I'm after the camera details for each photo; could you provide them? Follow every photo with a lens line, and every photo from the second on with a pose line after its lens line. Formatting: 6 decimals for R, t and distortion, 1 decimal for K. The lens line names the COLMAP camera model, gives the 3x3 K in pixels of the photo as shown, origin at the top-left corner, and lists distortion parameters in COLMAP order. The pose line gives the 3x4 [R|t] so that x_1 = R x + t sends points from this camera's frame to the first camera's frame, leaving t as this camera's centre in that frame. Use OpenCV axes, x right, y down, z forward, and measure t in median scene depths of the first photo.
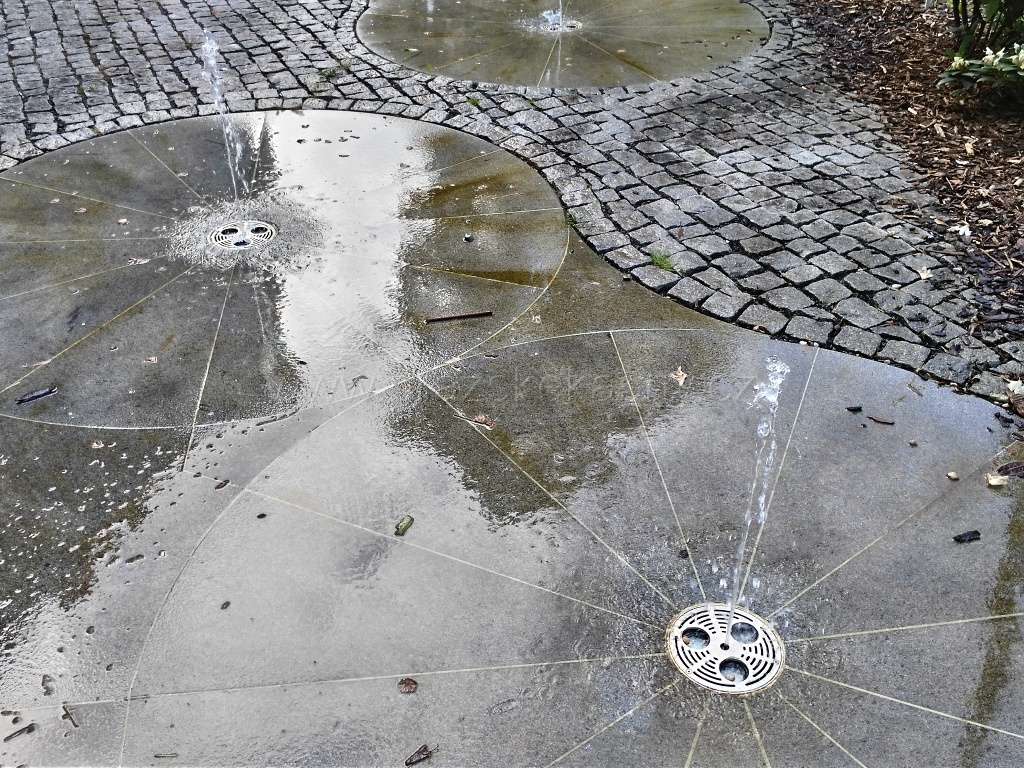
lens RADIAL K [[1013.0, 0, 473.3], [0, 1013.0, 385.1], [0, 0, 1]] dist [0.091820, -0.136094]
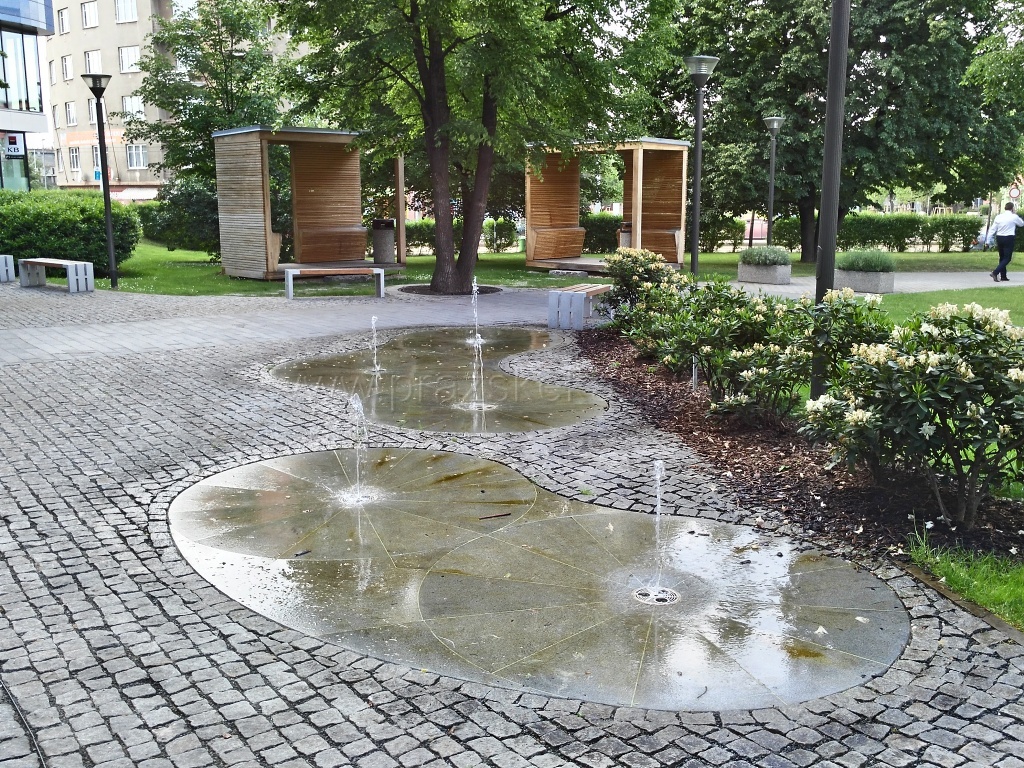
lens RADIAL K [[1013.0, 0, 473.3], [0, 1013.0, 385.1], [0, 0, 1]] dist [0.091820, -0.136094]
pose [[0.984841, -0.038123, 0.169217, -0.353578], [0.103551, 0.911858, -0.397230, 0.446585], [-0.139159, 0.408731, 0.901983, -0.818516]]
